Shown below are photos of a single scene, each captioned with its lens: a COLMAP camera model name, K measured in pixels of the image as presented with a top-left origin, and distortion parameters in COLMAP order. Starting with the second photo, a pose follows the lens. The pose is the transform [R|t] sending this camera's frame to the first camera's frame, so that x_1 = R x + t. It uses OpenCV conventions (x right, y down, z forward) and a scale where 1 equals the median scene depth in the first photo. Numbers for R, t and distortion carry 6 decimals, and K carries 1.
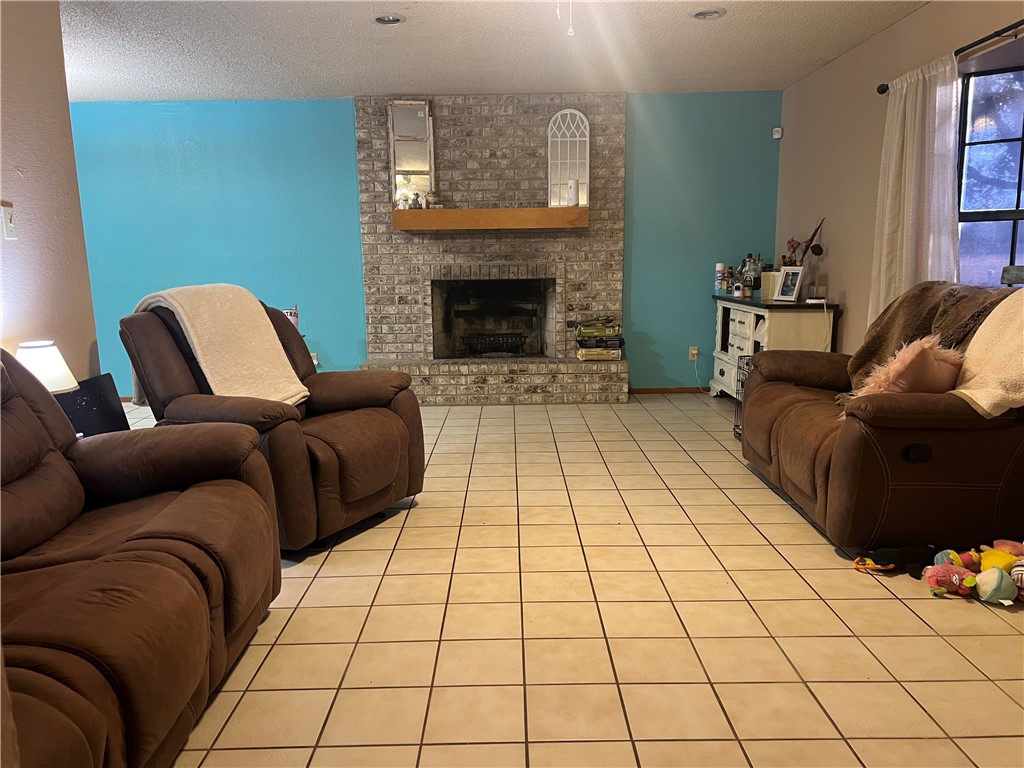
lens RADIAL K [[768.9, 0, 514.7], [0, 768.9, 376.7], [0, 0, 1]] dist [0.113993, -0.113133]
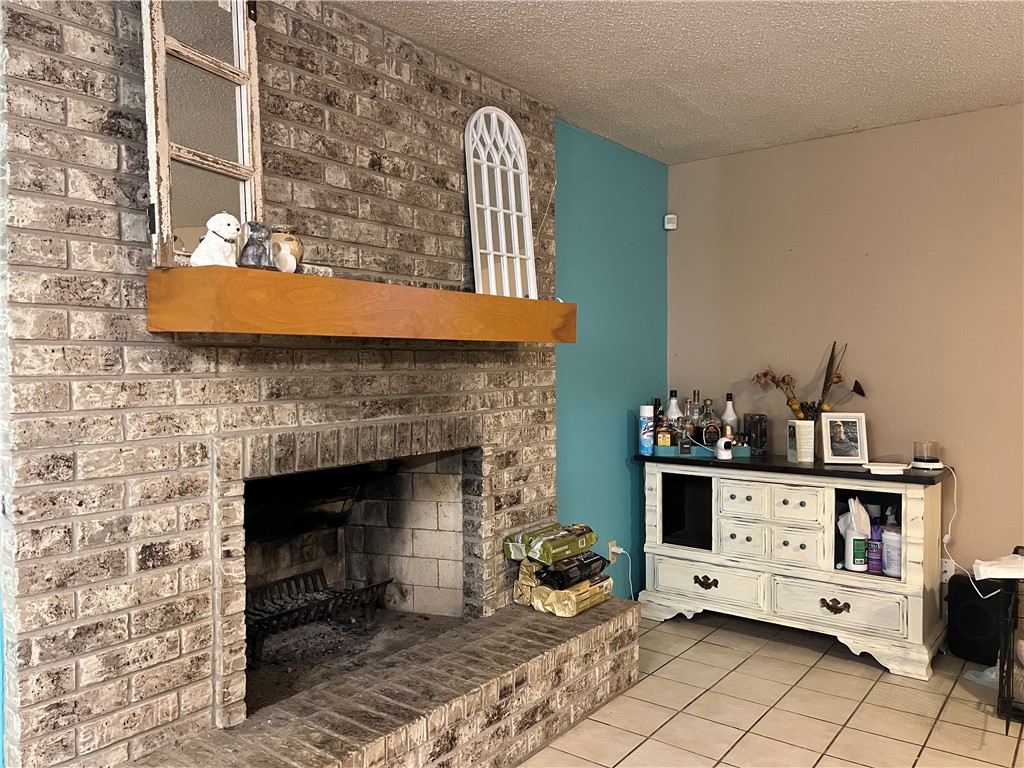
lens RADIAL K [[768.9, 0, 514.7], [0, 768.9, 376.7], [0, 0, 1]] dist [0.113993, -0.113133]
pose [[0.620743, -0.003739, 0.784005, -0.304464], [0.117872, 0.989068, -0.088609, -0.126721], [-0.775103, 0.147416, 0.614397, 0.695734]]
